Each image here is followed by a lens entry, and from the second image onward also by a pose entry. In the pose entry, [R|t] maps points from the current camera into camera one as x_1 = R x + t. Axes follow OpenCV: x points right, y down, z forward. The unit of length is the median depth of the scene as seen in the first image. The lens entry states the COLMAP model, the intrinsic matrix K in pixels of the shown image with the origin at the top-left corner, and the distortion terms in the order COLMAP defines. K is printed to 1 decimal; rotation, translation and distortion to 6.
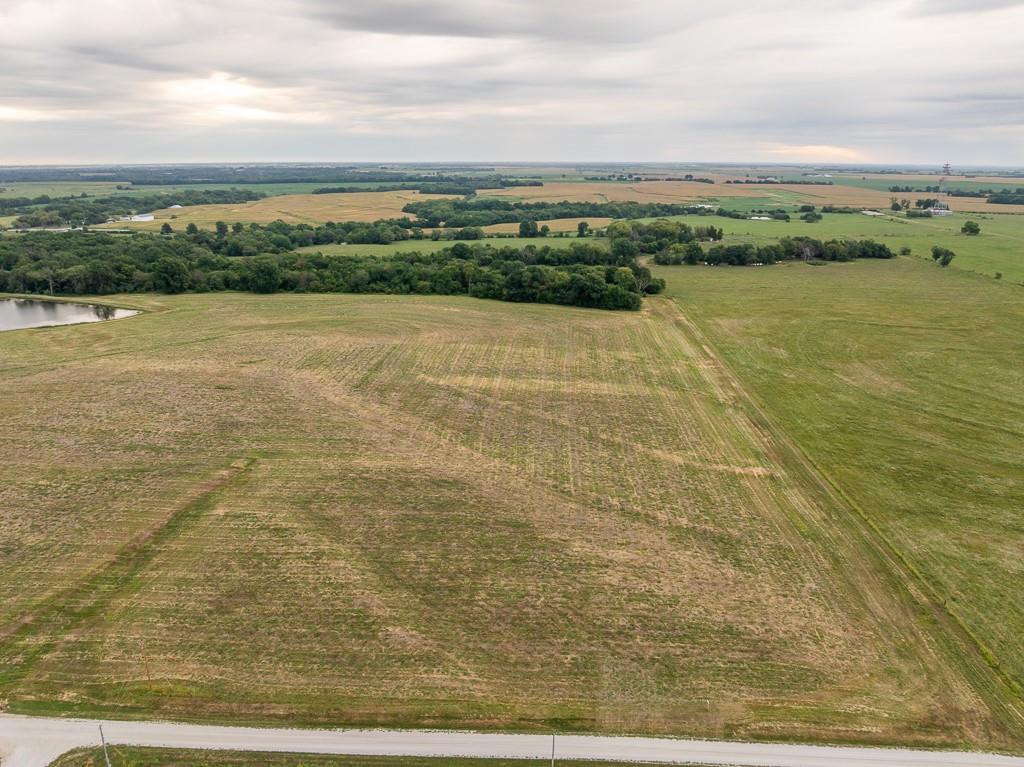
lens RADIAL K [[725.4, 0, 509.7], [0, 725.4, 363.0], [0, 0, 1]] dist [-0.048565, 0.015401]
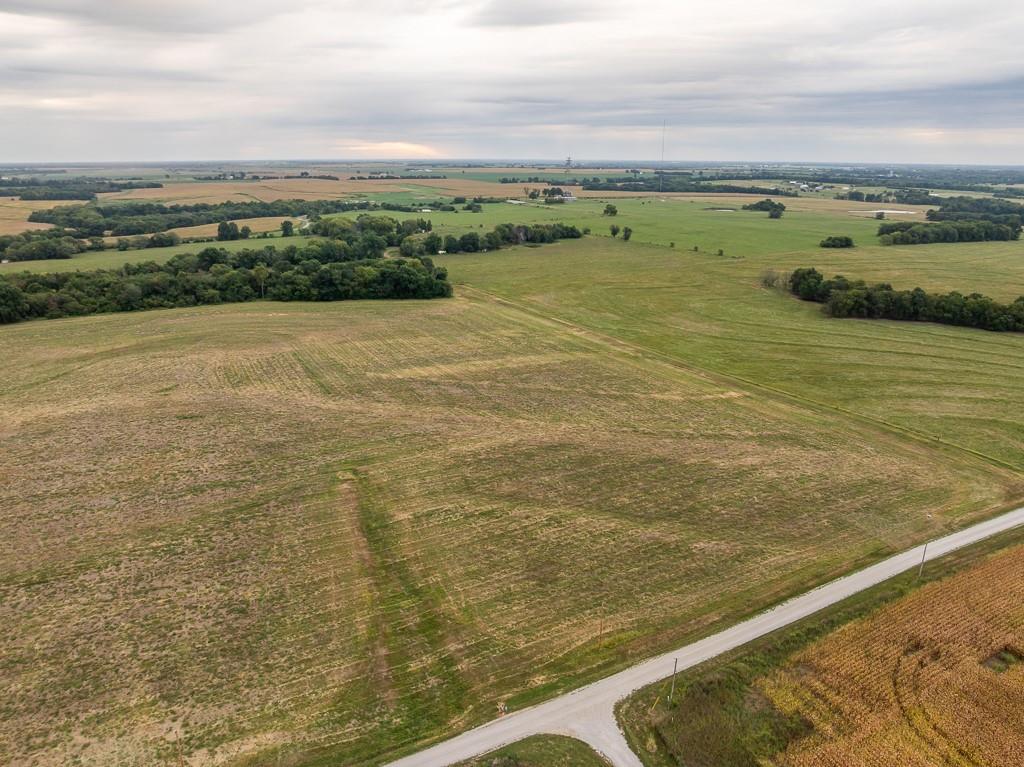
lens RADIAL K [[725.4, 0, 506.3], [0, 725.4, 378.0], [0, 0, 1]] dist [-0.048565, 0.015401]
pose [[0.856593, -0.149637, 0.493820, -0.299441], [0.138432, 0.988587, 0.059433, -0.006333], [-0.497077, 0.017451, 0.867531, 0.034177]]
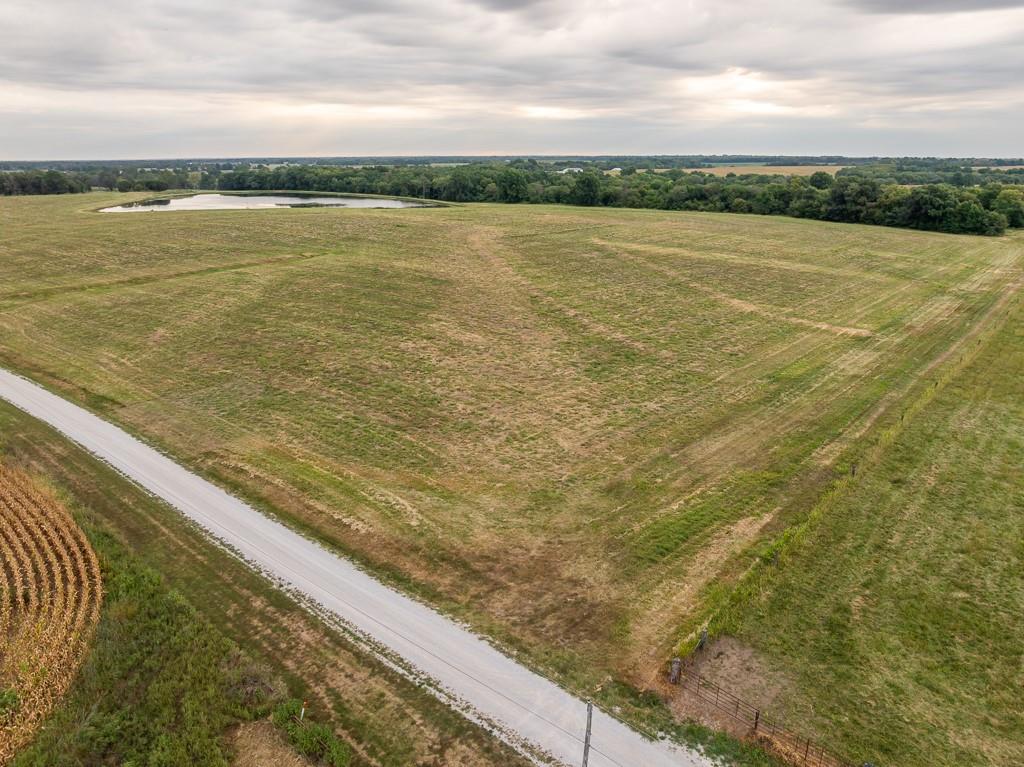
lens RADIAL K [[725.4, 0, 513.4], [0, 725.4, 377.2], [0, 0, 1]] dist [-0.048565, 0.015401]
pose [[0.804166, 0.174199, -0.568306, 0.216385], [-0.159986, 0.984242, 0.075310, 0.087564], [0.572469, 0.030359, 0.819364, 0.157142]]
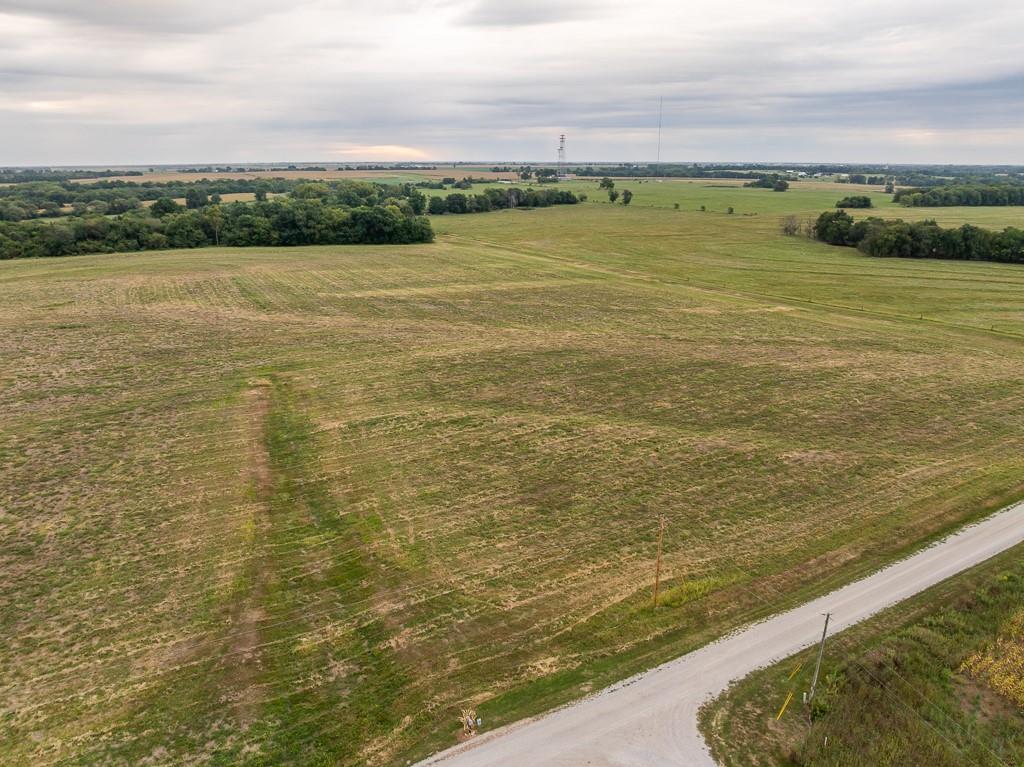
lens RADIAL K [[725.4, 0, 506.7], [0, 725.4, 374.8], [0, 0, 1]] dist [-0.048565, 0.015401]
pose [[0.850803, -0.150748, 0.503398, -0.238736], [0.144115, 0.988175, 0.052348, 0.061517], [-0.505337, 0.028009, 0.862467, 0.149582]]
